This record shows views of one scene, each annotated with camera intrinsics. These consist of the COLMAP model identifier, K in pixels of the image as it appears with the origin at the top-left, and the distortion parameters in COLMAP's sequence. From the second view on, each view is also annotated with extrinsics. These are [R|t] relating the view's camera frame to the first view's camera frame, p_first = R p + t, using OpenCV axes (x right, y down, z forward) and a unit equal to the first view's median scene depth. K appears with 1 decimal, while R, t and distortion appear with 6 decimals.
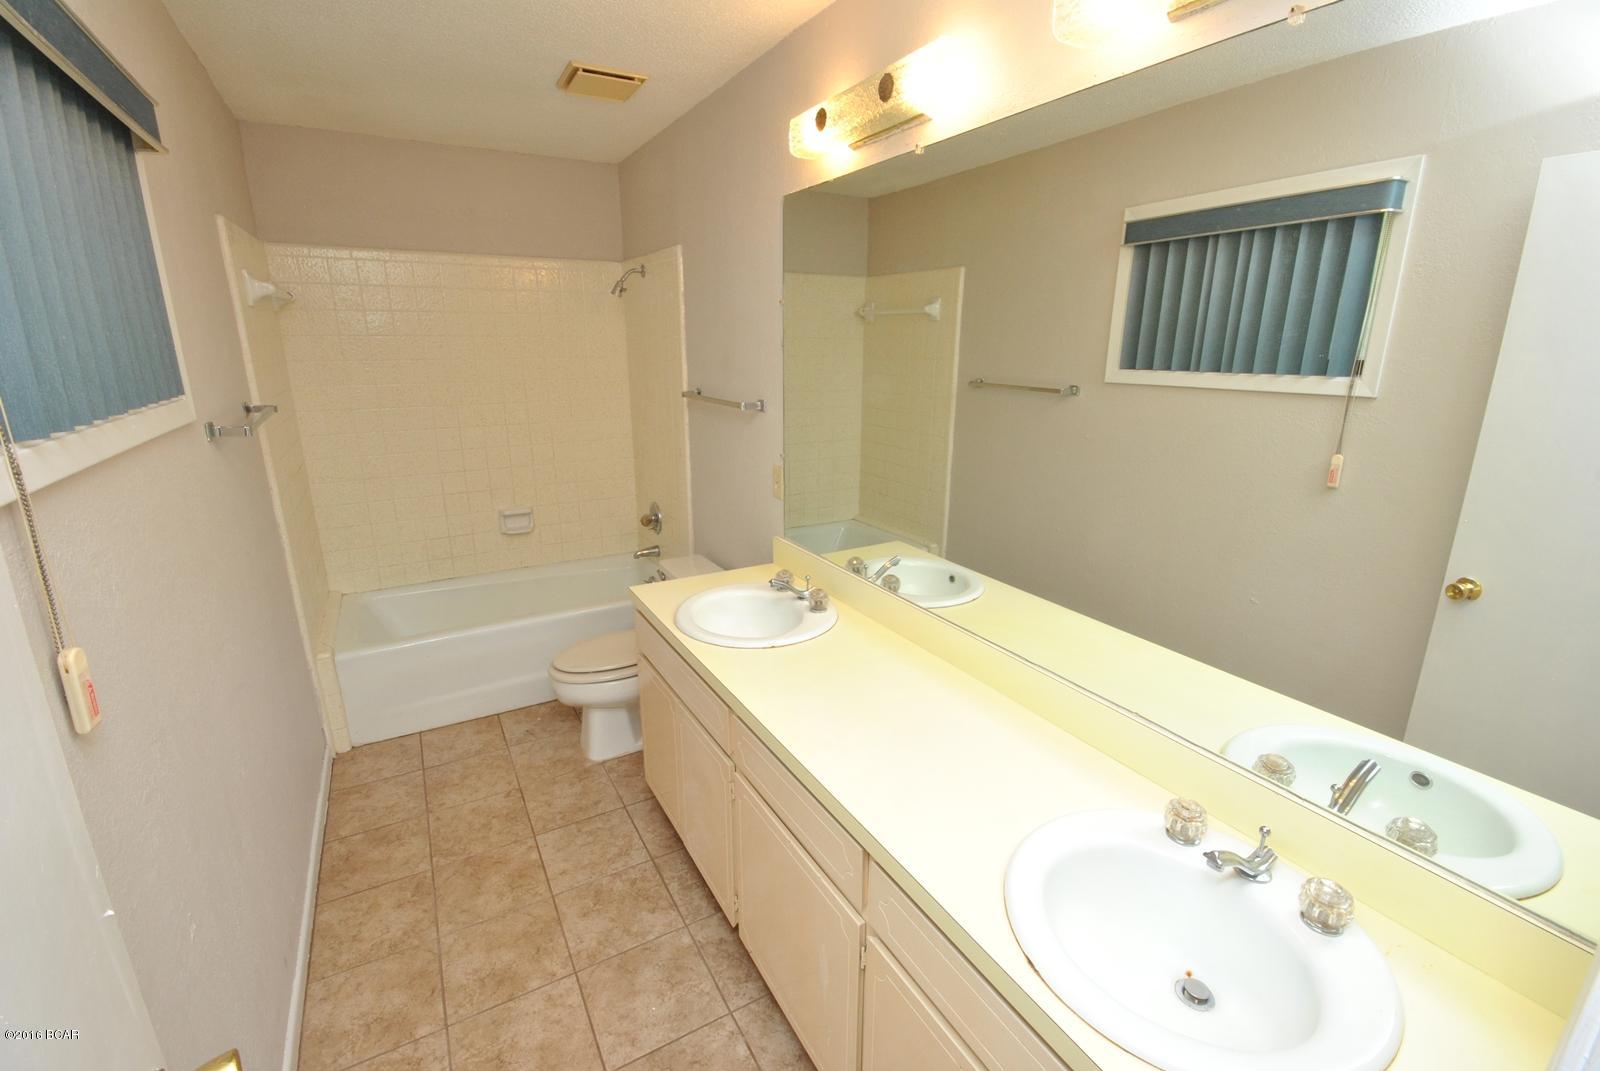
lens RADIAL K [[741.6, 0, 795.8], [0, 741.6, 566.4], [0, 0, 1]] dist [0.025507, -0.000093]
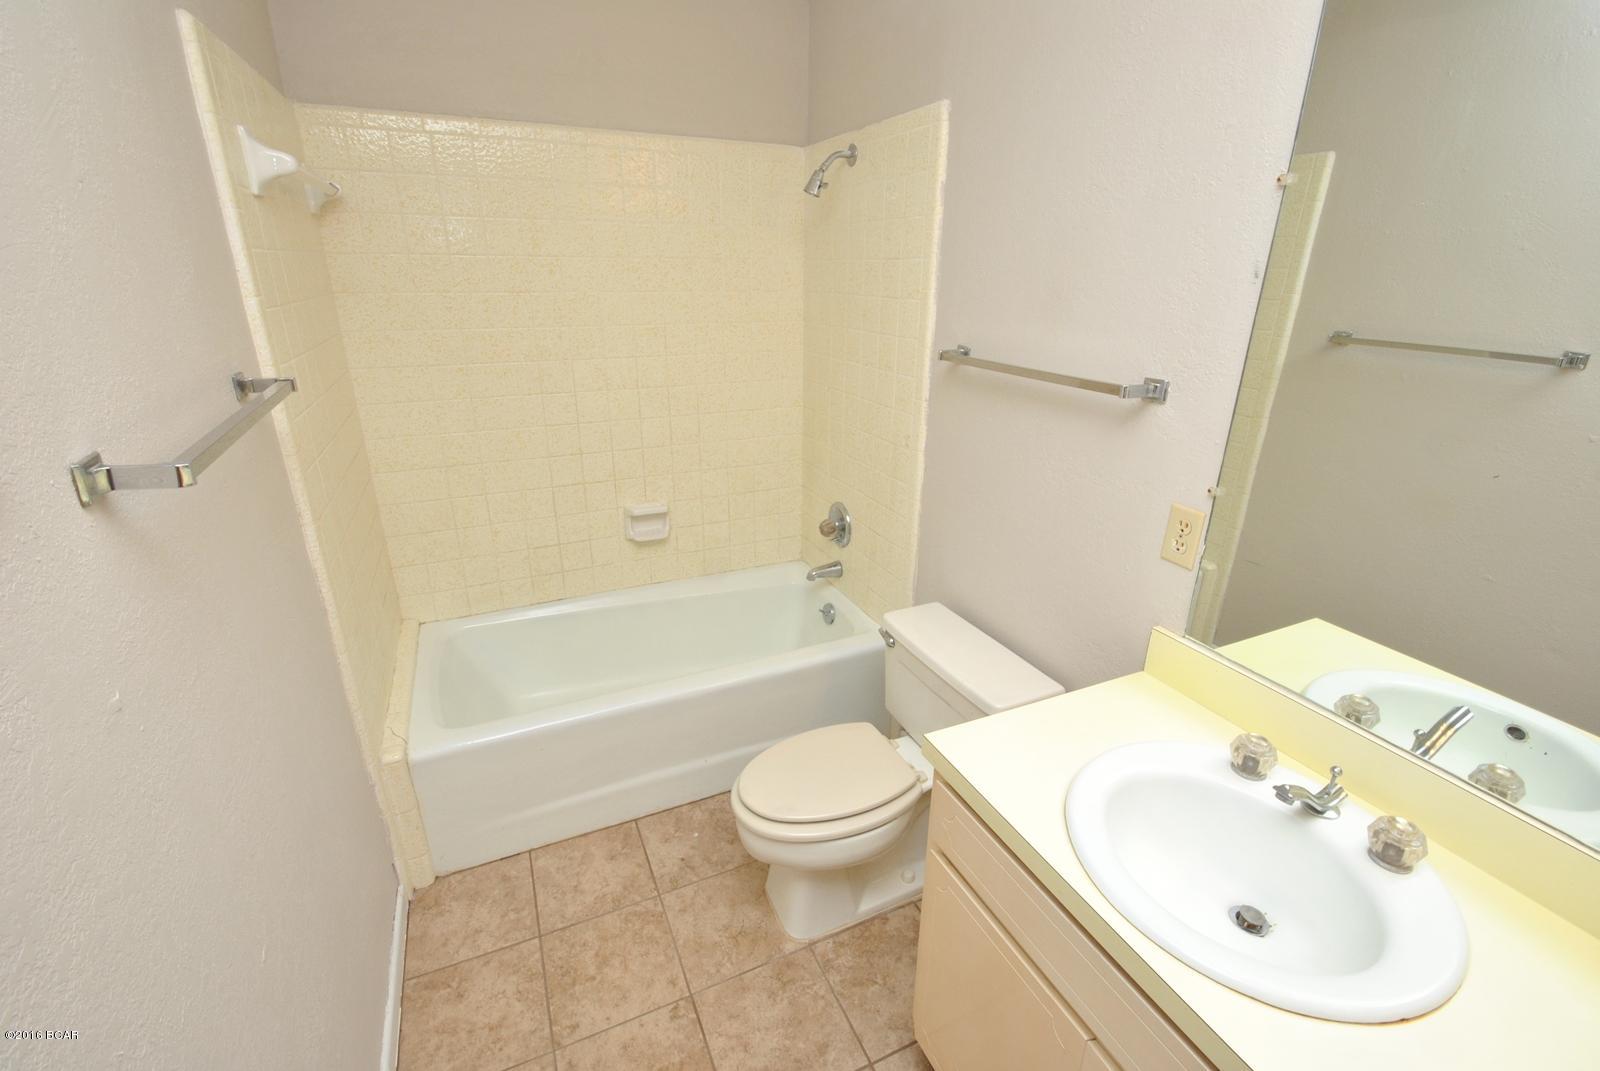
lens RADIAL K [[708.2, 0, 802.6], [0, 708.2, 534.6], [0, 0, 1]] dist [-0.000810, -0.000082]
pose [[0.997962, 0.020362, -0.060470, -0.187968], [-0.015698, 0.996936, 0.076624, -0.106113], [0.061845, -0.075519, 0.995225, 0.334161]]
